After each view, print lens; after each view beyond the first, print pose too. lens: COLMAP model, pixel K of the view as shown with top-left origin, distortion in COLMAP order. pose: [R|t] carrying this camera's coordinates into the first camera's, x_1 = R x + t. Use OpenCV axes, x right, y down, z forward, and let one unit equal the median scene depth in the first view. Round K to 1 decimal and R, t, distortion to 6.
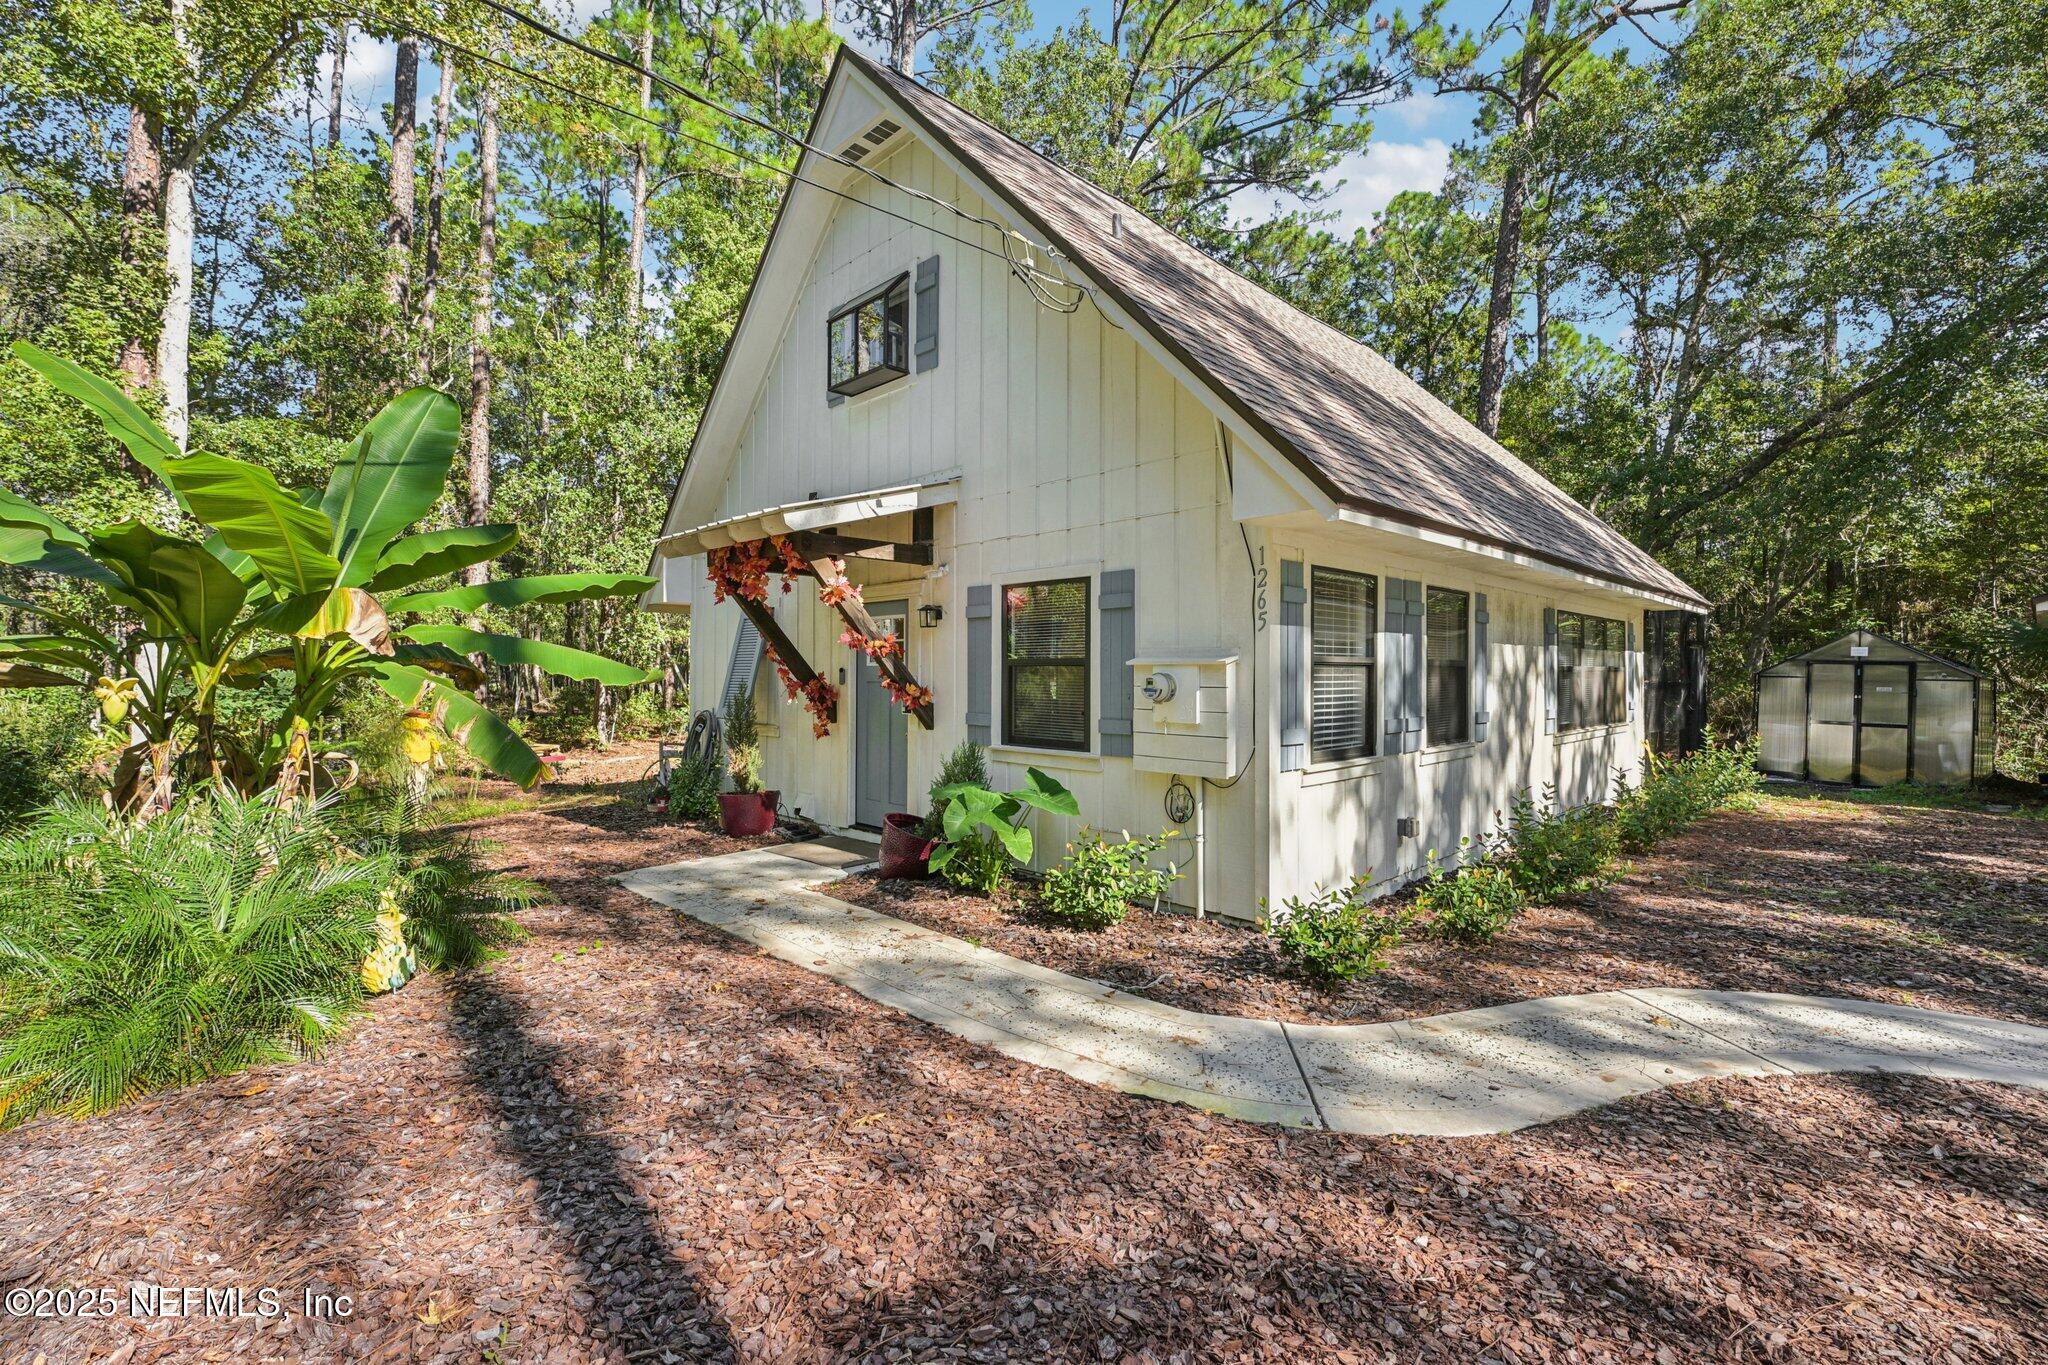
lens RADIAL K [[902.6, 0, 1021.8], [0, 902.6, 672.8], [0, 0, 1]] dist [0.000309, 0.000027]
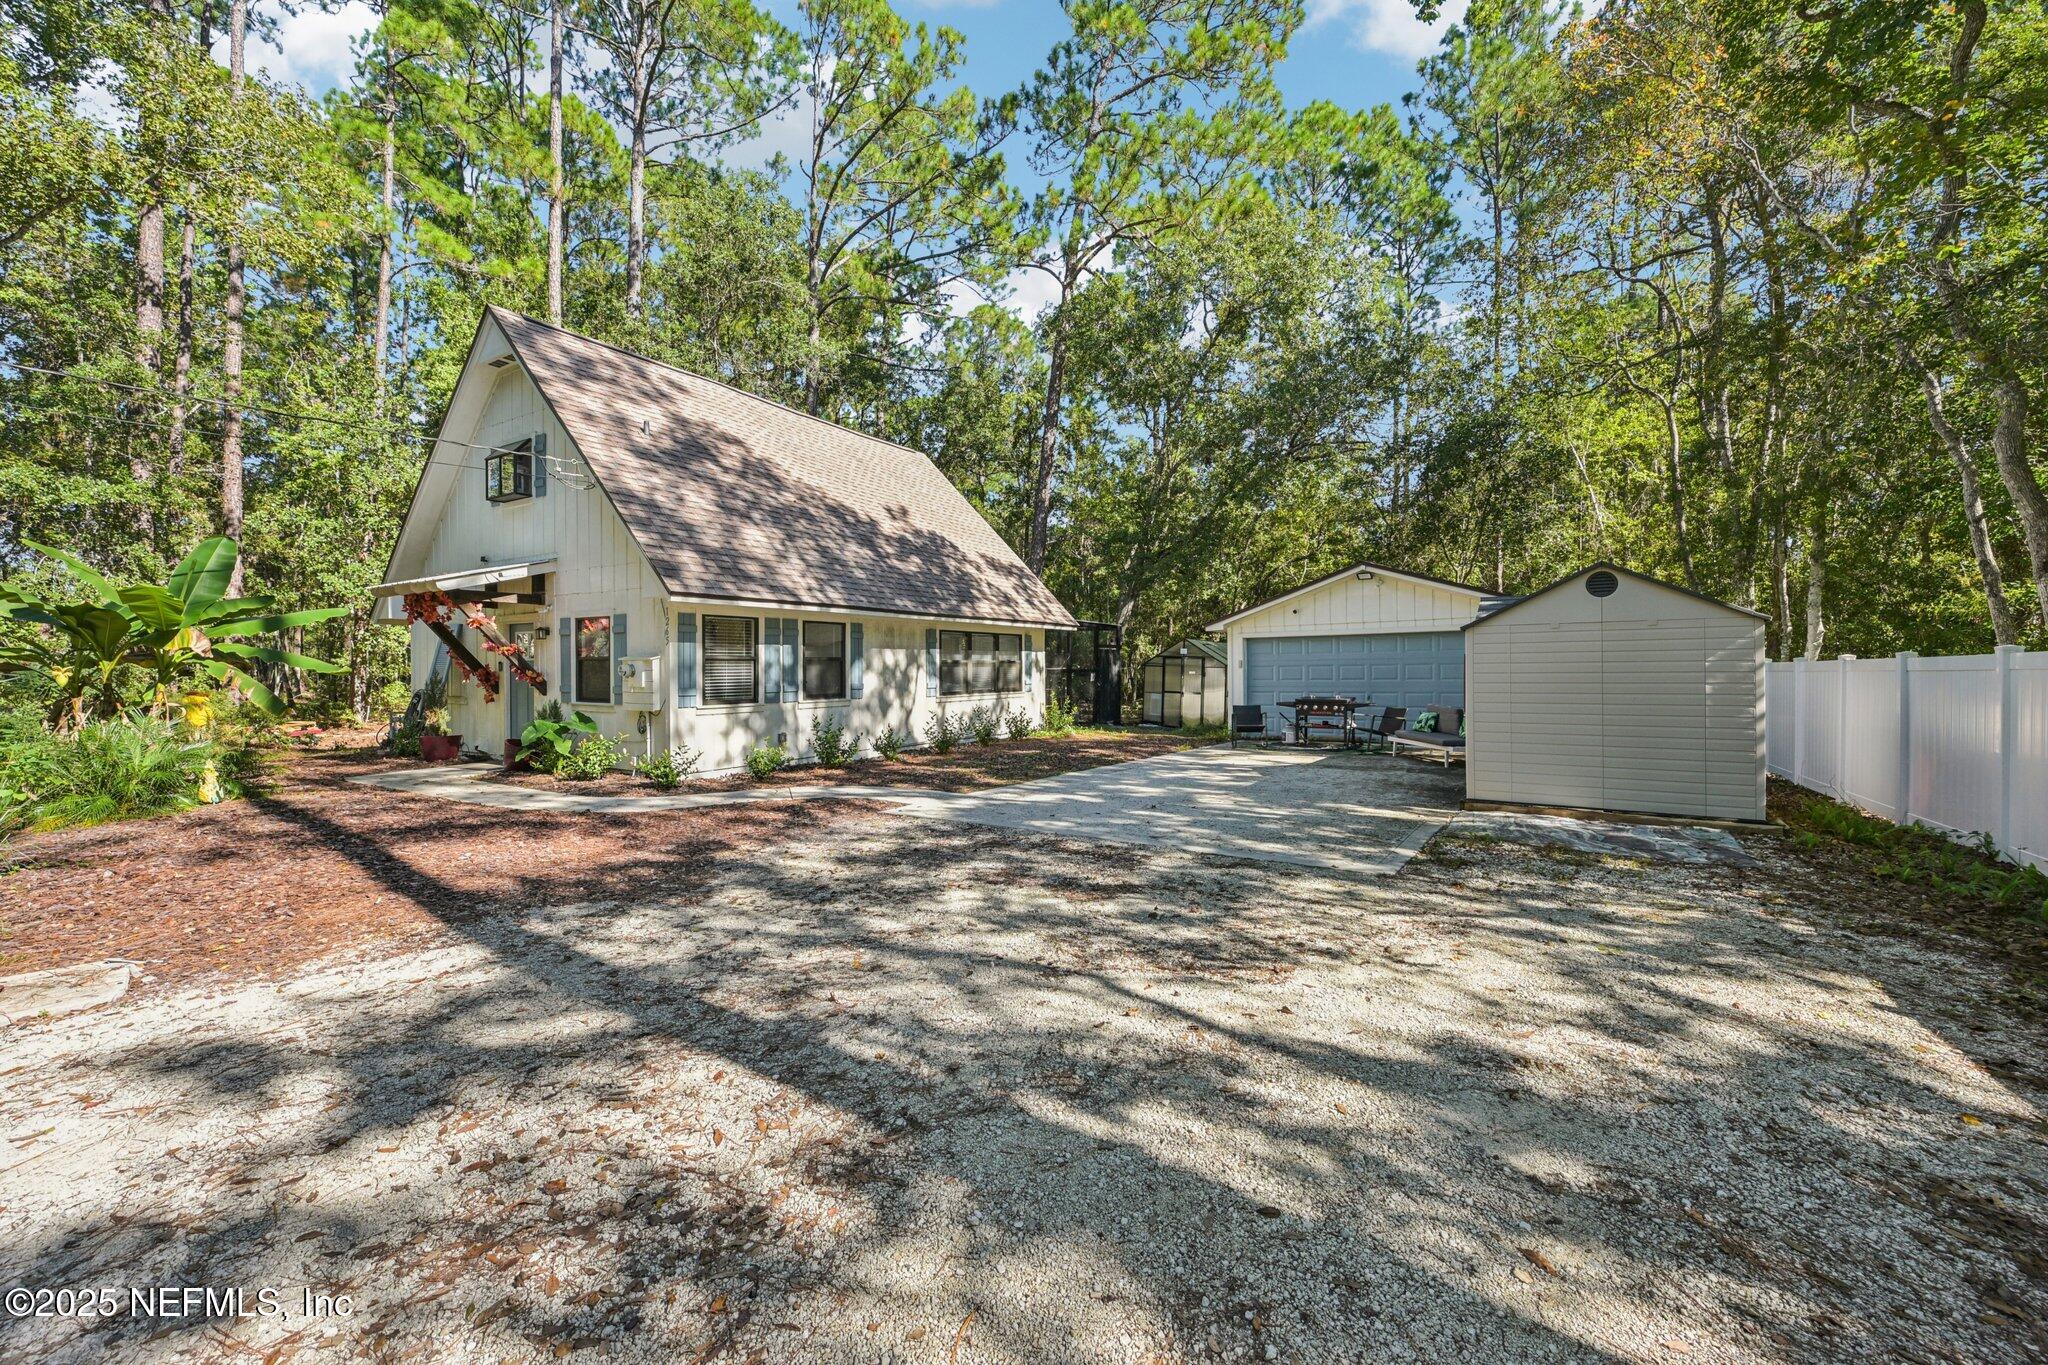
lens RADIAL K [[814.4, 0, 1027.6], [0, 814.4, 685.7], [0, 0, 1]] dist [-0.000644, -0.000315]
pose [[0.972329, -0.007212, 0.233503, 0.467914], [0.001589, 0.999704, 0.024264, 0.004320], [-0.233609, -0.023221, 0.972053, -0.834324]]
